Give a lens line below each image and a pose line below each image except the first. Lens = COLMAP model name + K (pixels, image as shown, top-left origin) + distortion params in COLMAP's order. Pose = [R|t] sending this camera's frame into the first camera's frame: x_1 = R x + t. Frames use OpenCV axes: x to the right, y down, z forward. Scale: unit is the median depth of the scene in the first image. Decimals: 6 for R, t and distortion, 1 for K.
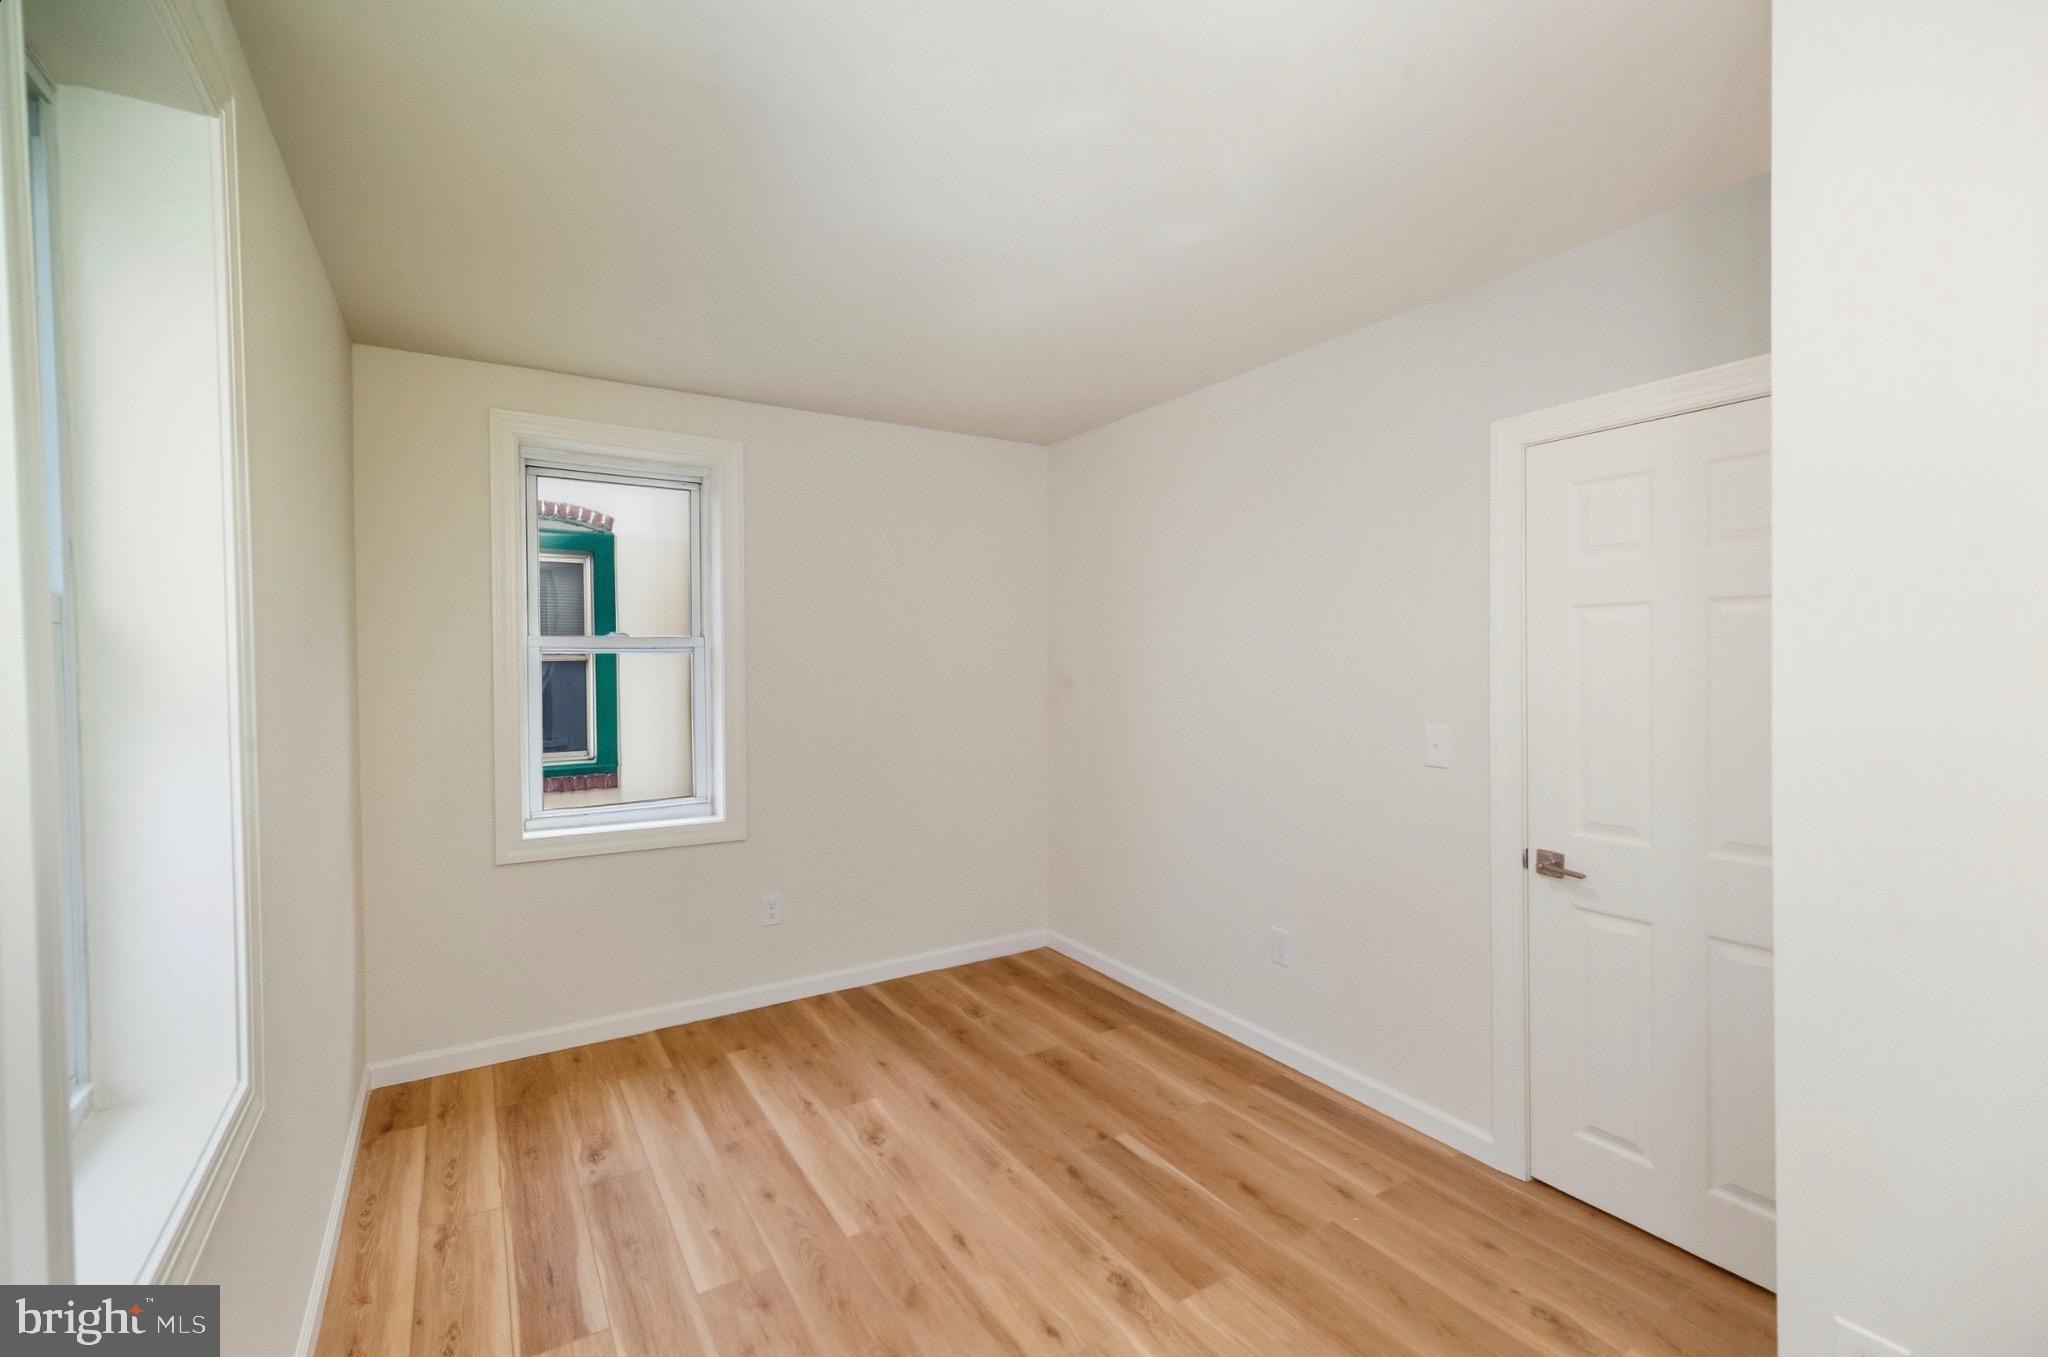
lens RADIAL K [[887.9, 0, 1024.0], [0, 887.9, 678.5], [0, 0, 1]] dist [0.007520, 0.000092]
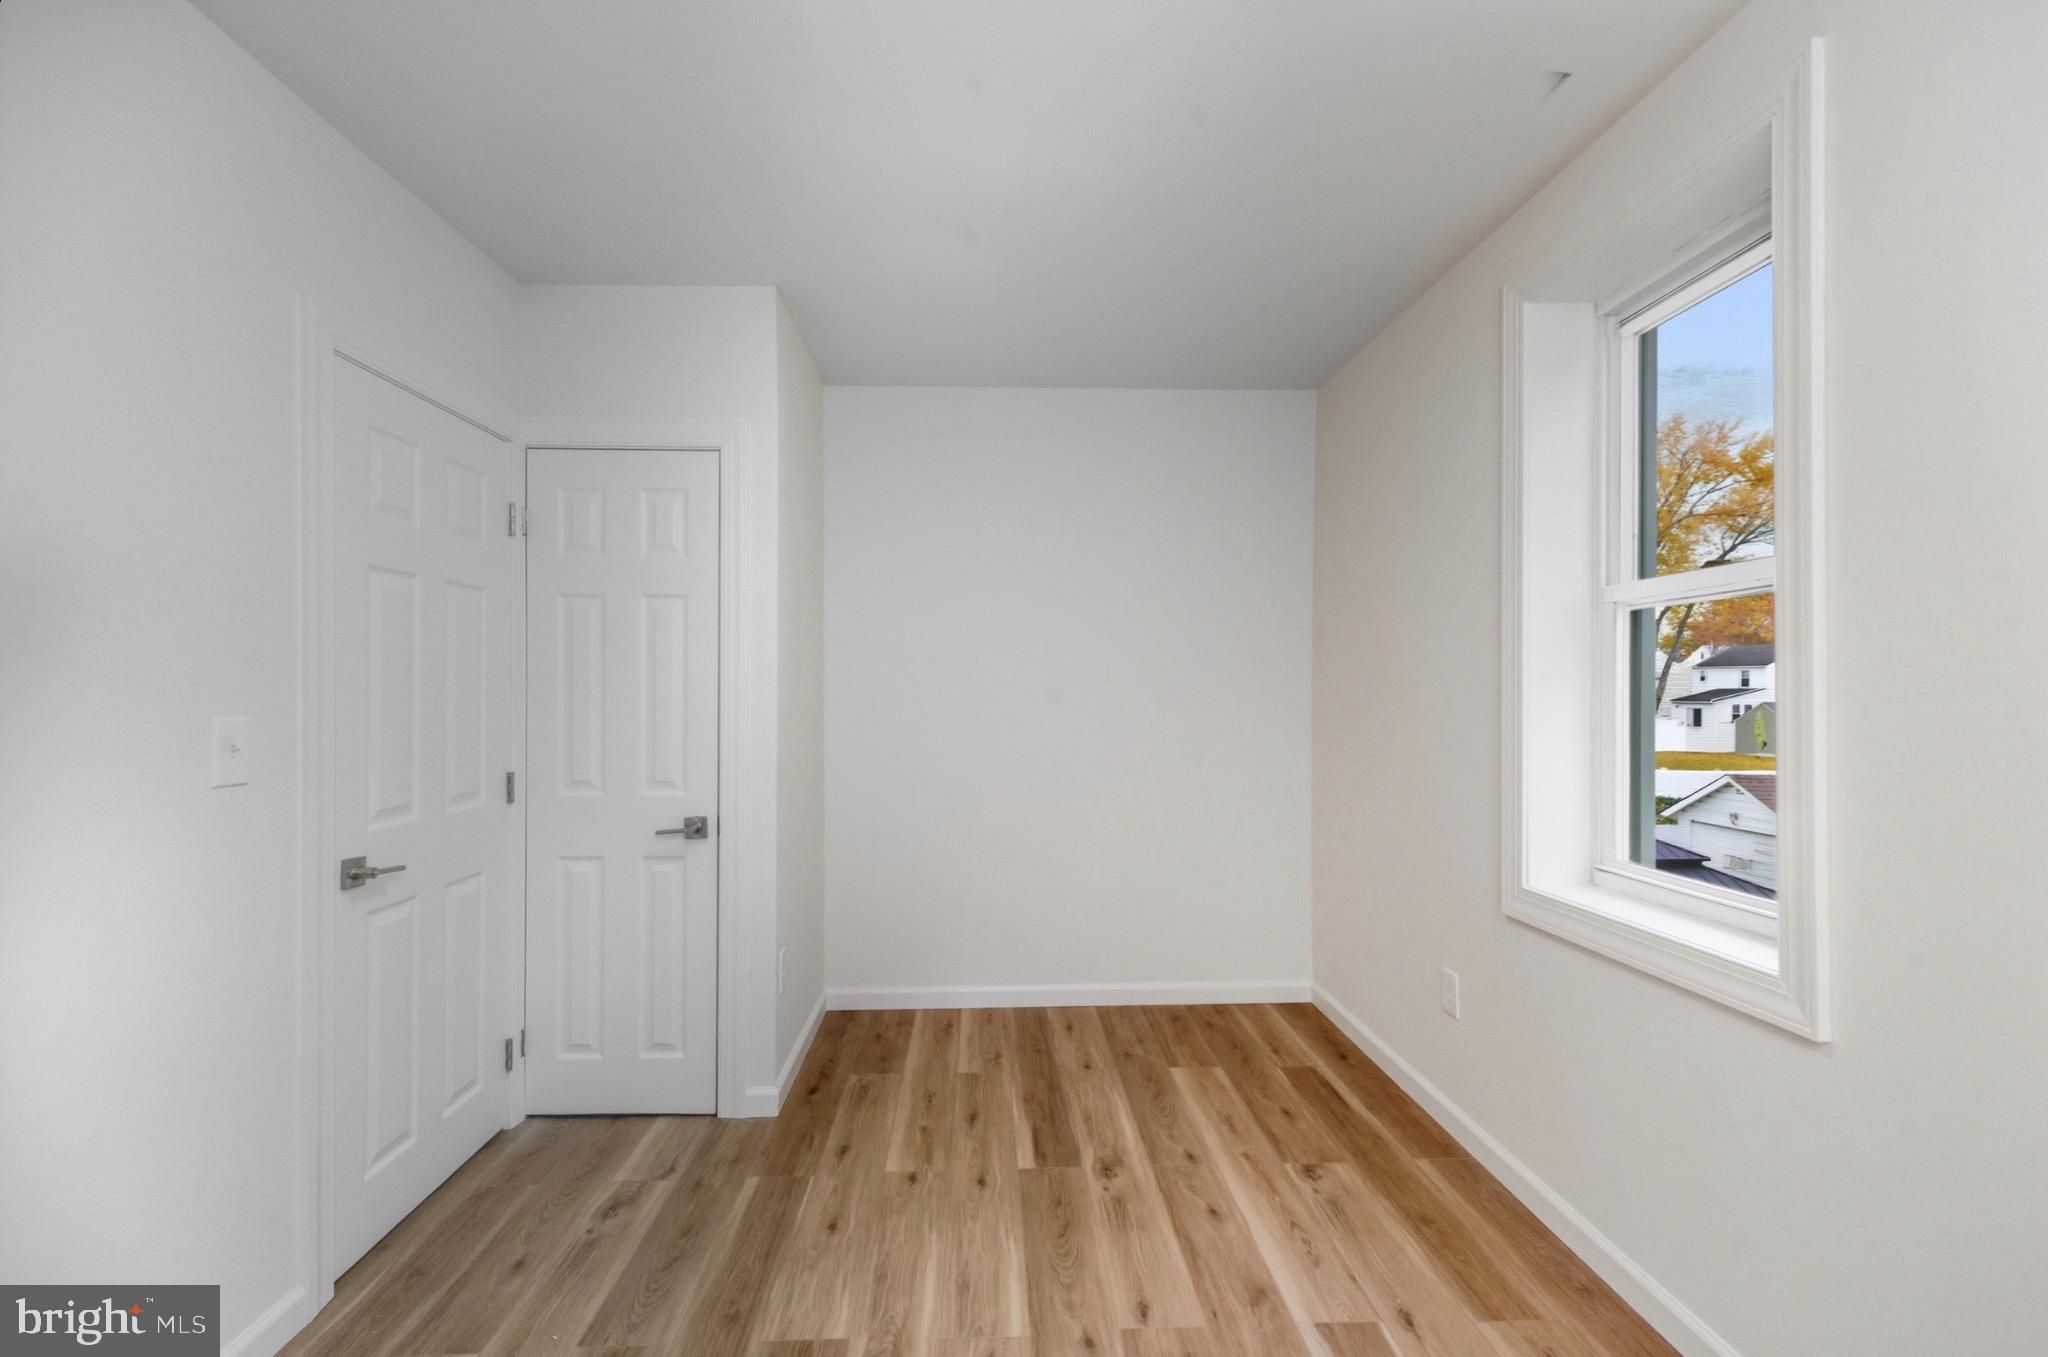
lens RADIAL K [[887.9, 0, 1024.0], [0, 887.9, 678.5], [0, 0, 1]] dist [0.007520, 0.000092]
pose [[-0.870106, 0.009309, 0.492777, -0.369770], [0.011865, 0.999927, 0.002061, 0.035041], [-0.492722, 0.007639, -0.870153, 1.463155]]
